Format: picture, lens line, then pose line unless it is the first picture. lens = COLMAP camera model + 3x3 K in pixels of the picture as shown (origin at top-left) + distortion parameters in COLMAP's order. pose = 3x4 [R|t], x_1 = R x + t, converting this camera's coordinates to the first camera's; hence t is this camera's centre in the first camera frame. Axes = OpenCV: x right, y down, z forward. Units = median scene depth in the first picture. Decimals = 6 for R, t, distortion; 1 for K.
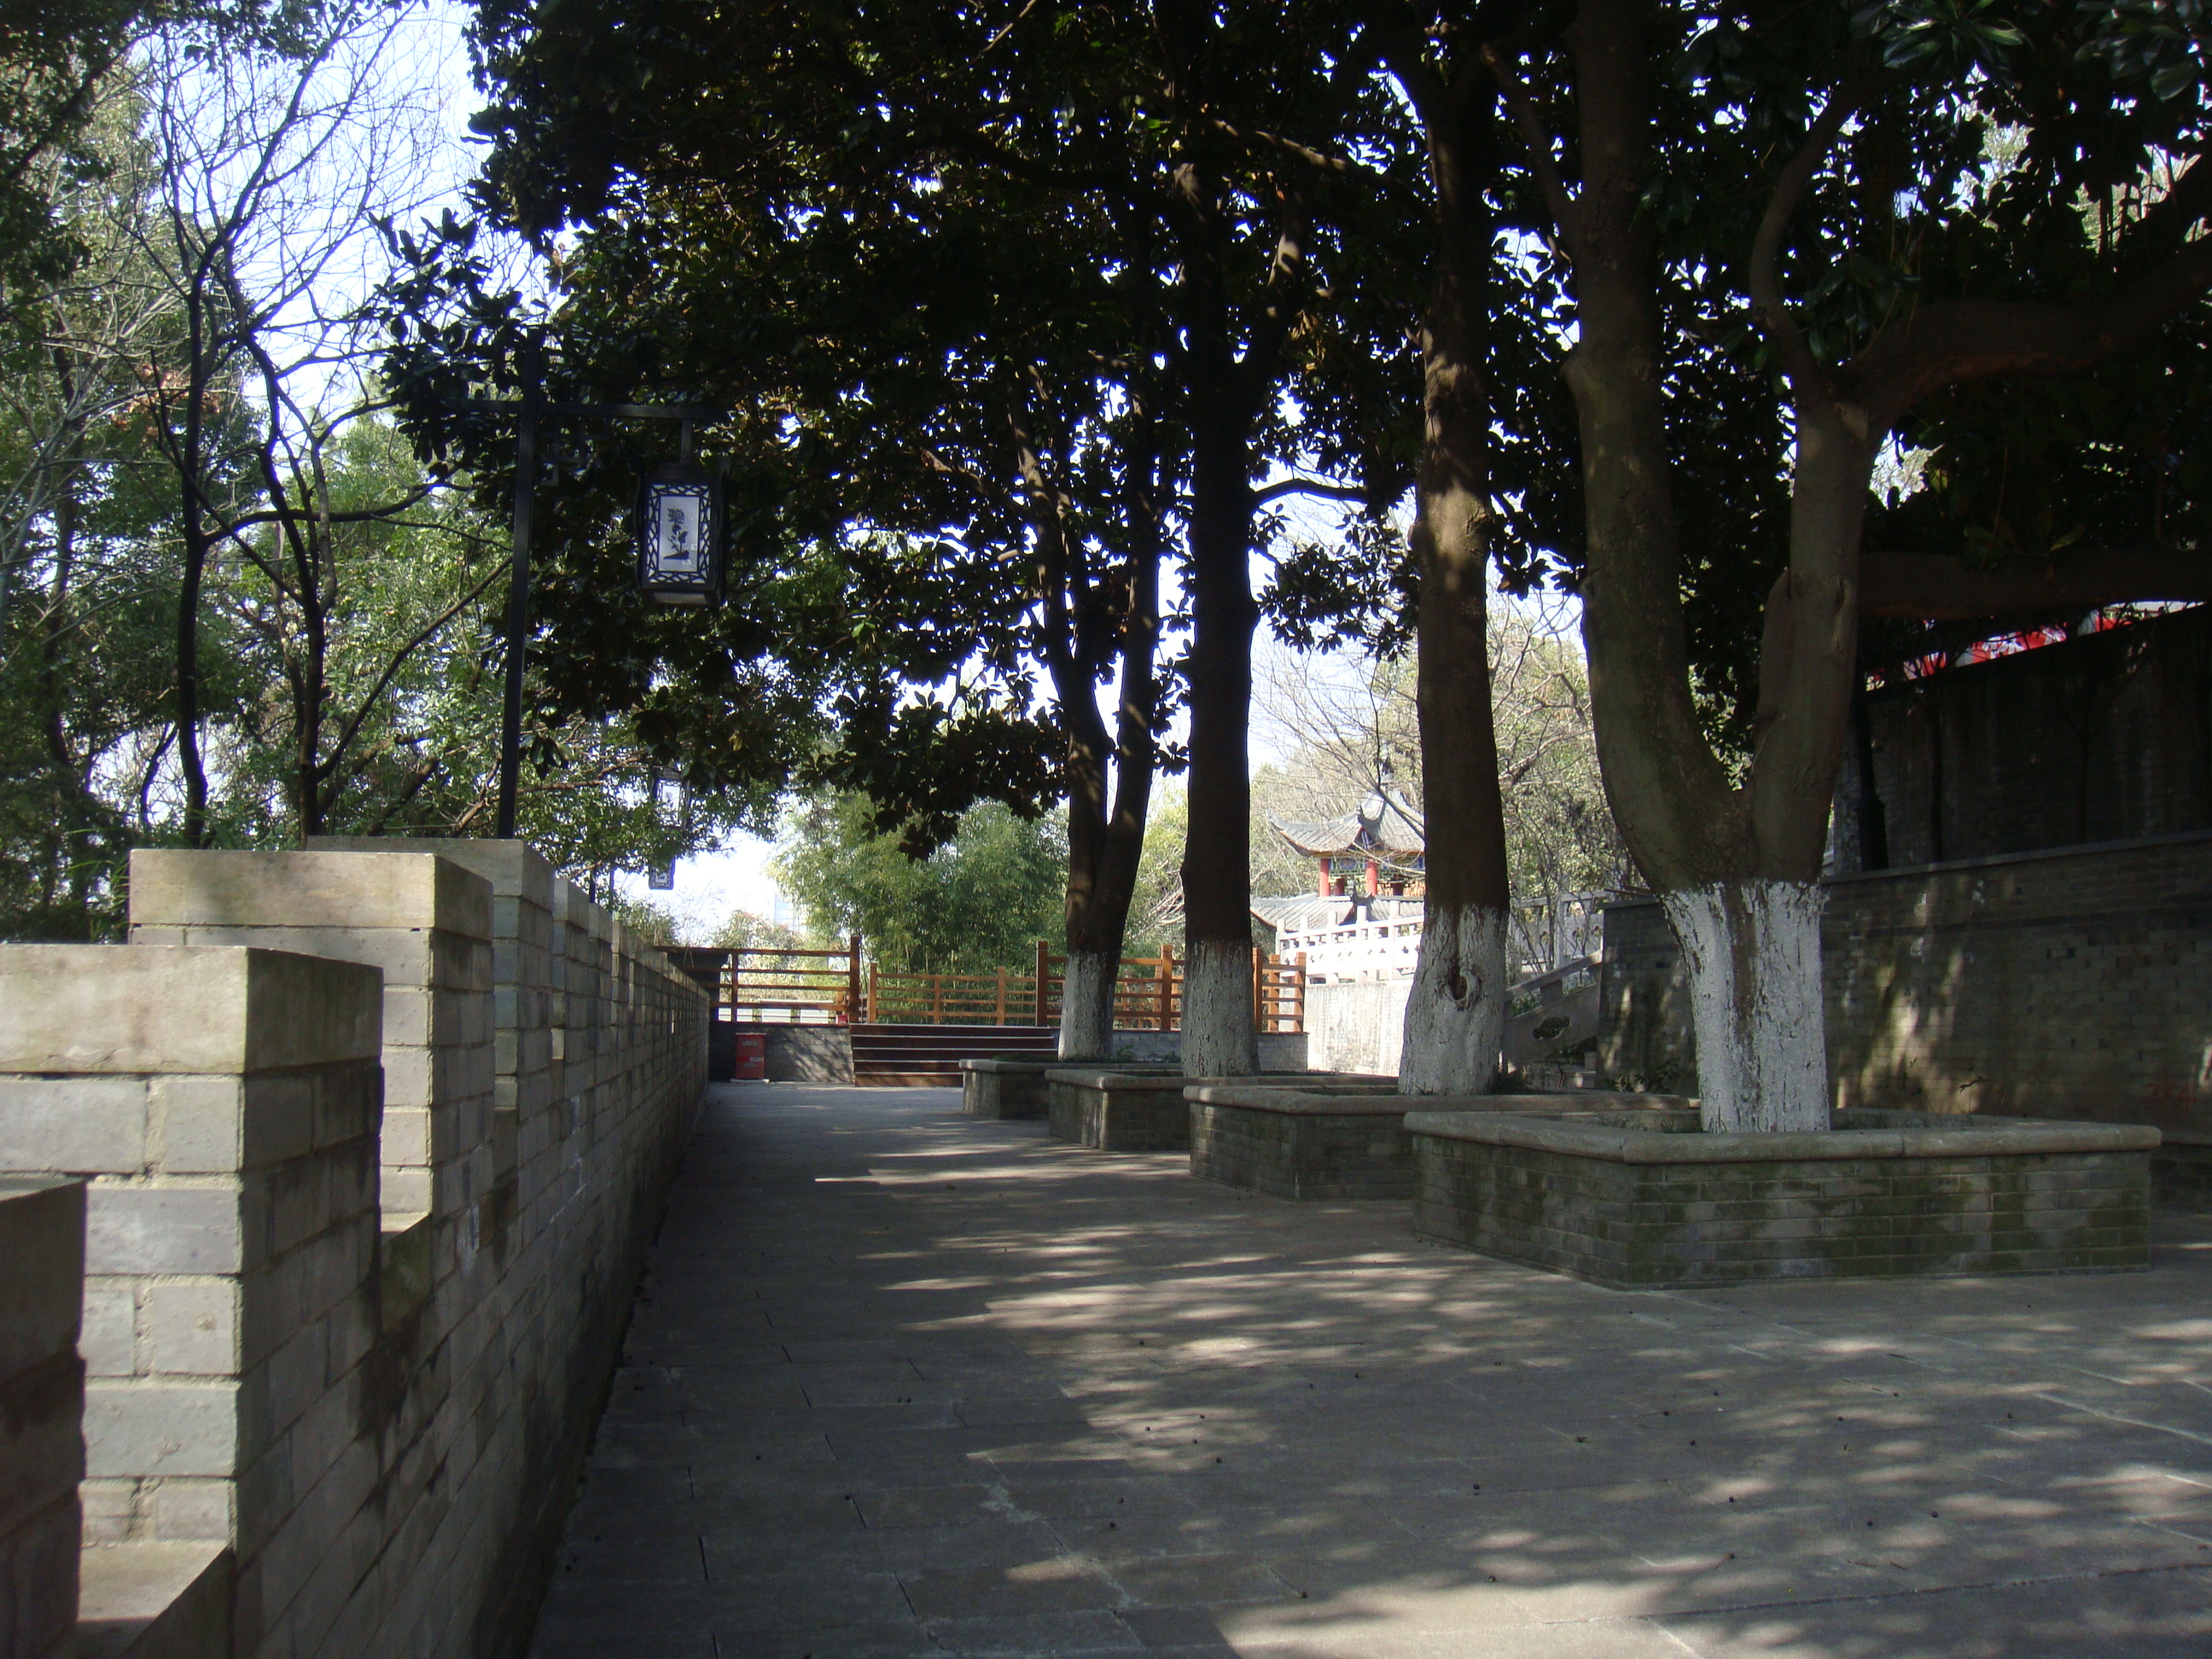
lens RADIAL K [[2432.7, 0, 1106.0], [0, 2432.7, 829.5], [0, 0, 1]] dist [-0.169451, 0.306737]
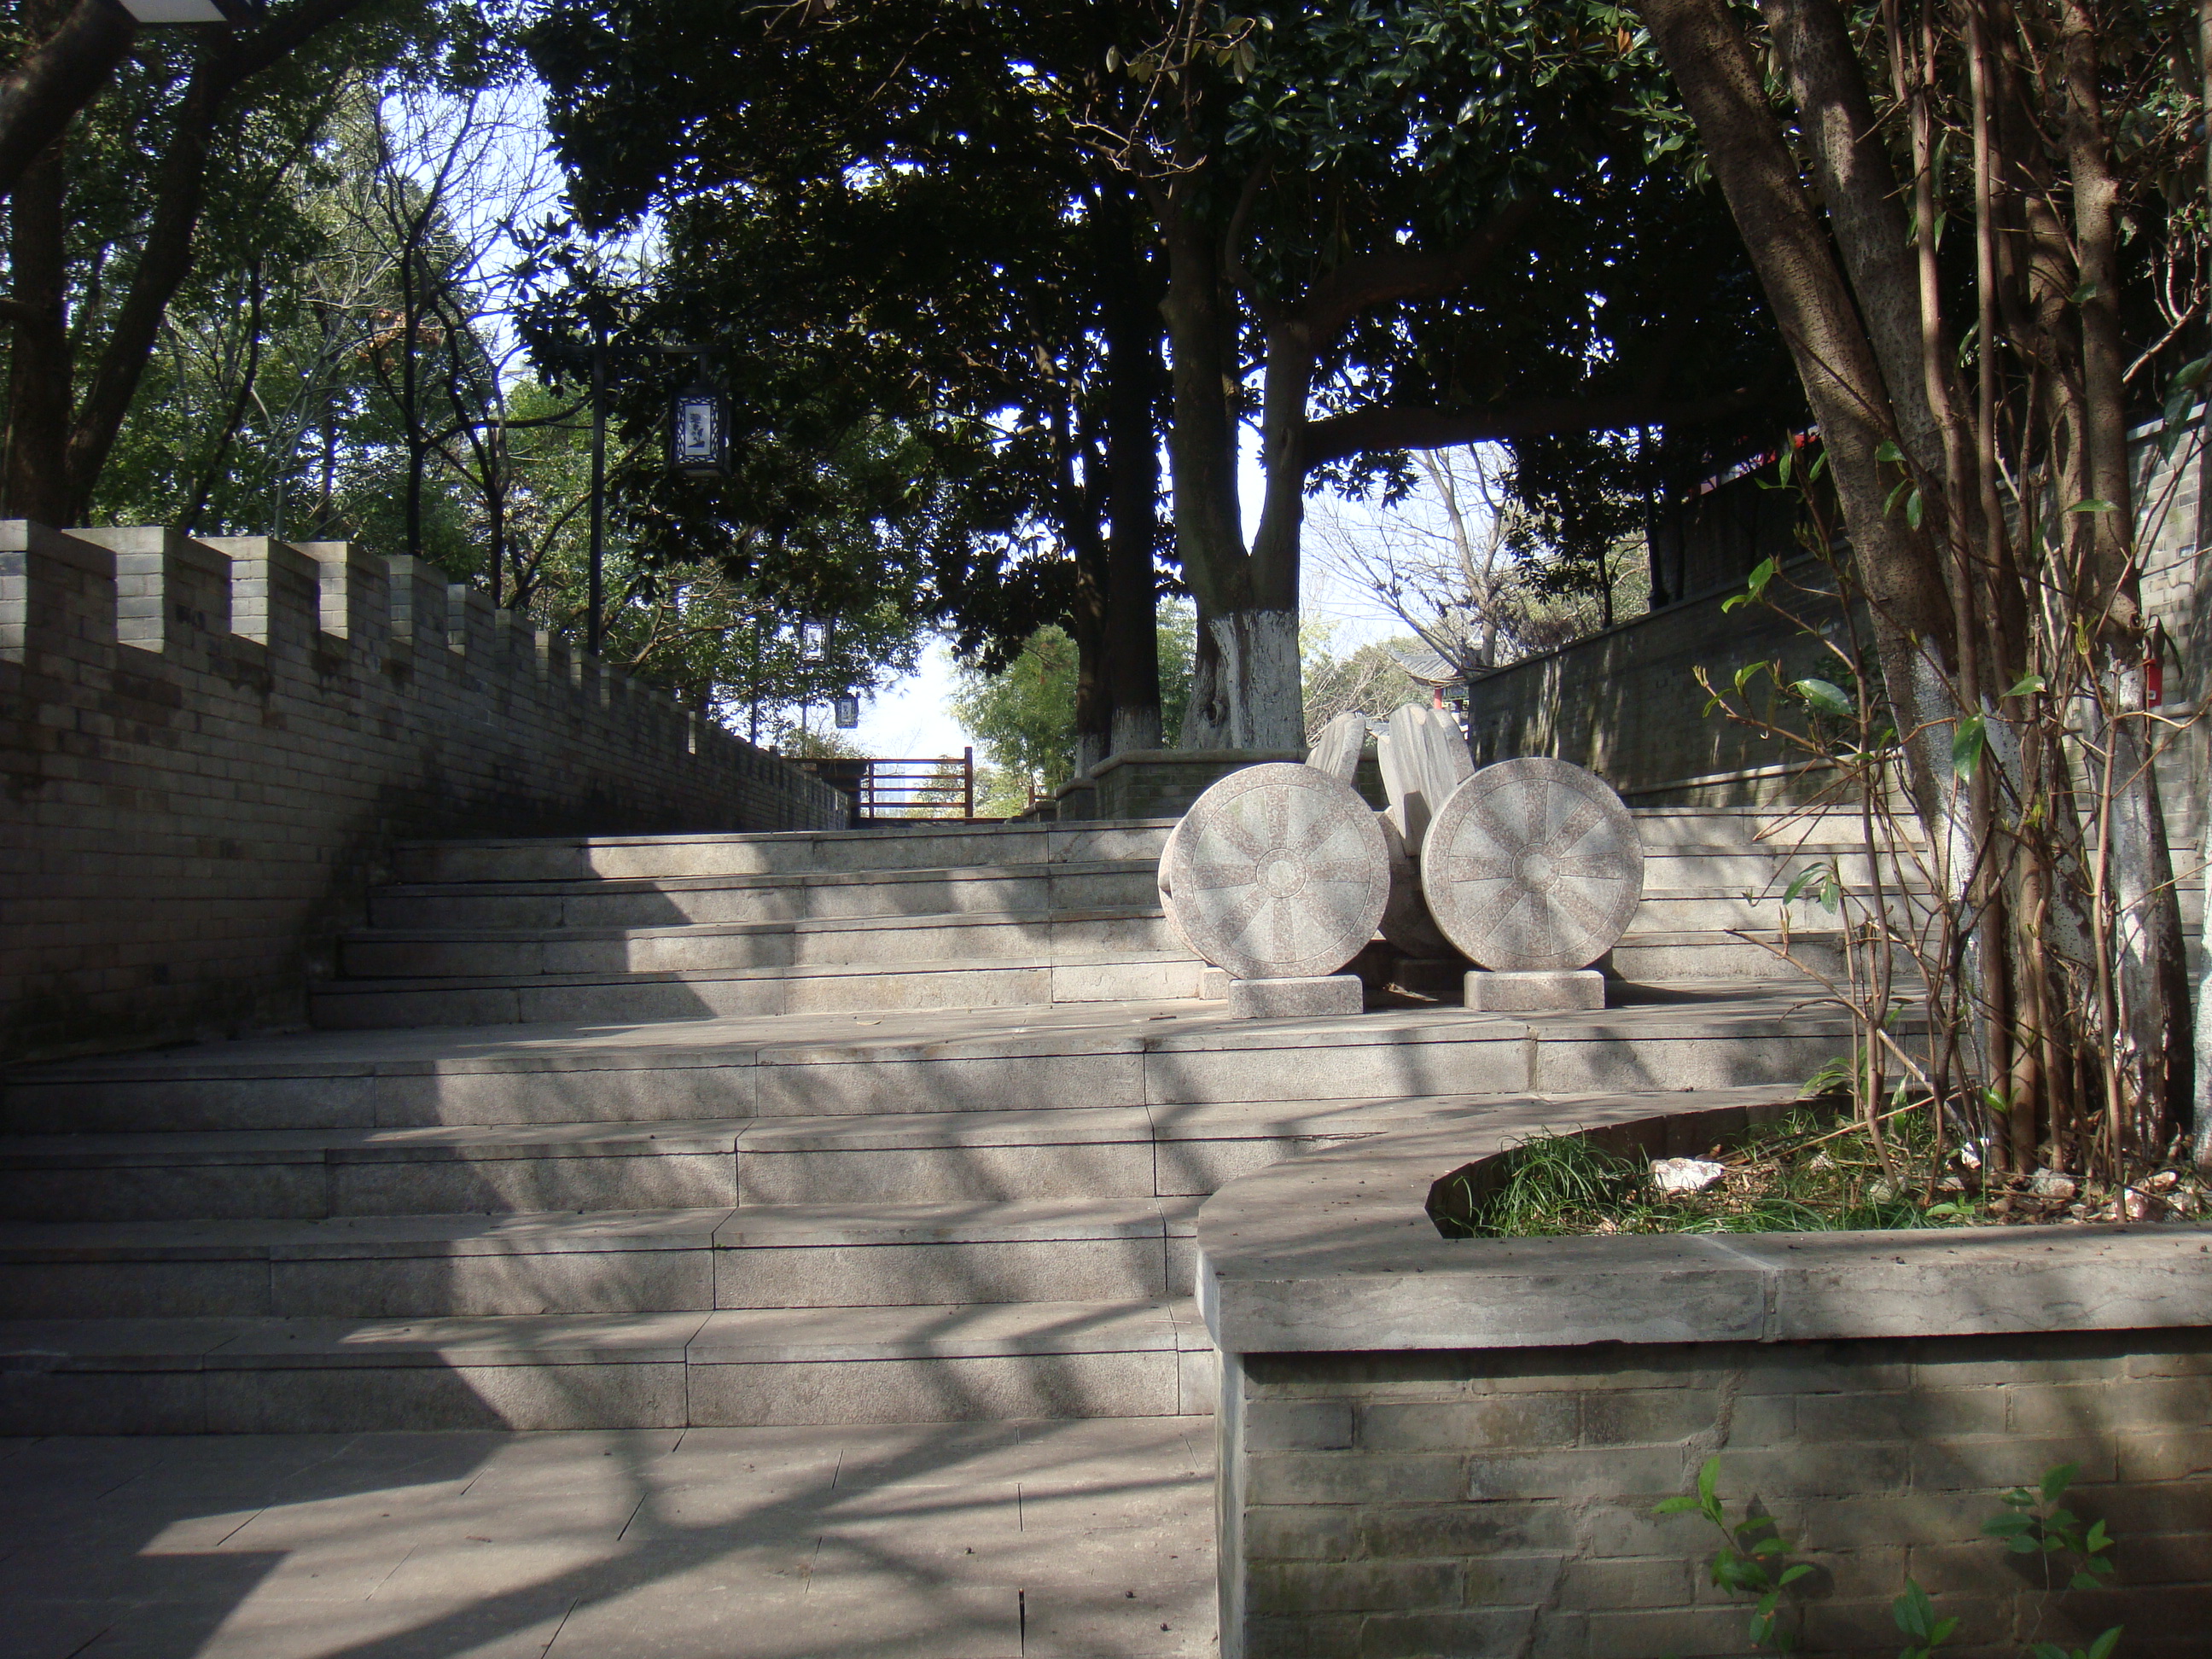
lens RADIAL K [[2432.7, 0, 1106.0], [0, 2432.7, 829.5], [0, 0, 1]] dist [-0.169451, 0.306737]
pose [[0.992933, -0.025179, -0.115971, 0.138342], [0.031432, 0.998131, 0.052415, 0.031260], [0.114434, -0.055690, 0.991869, -0.269018]]
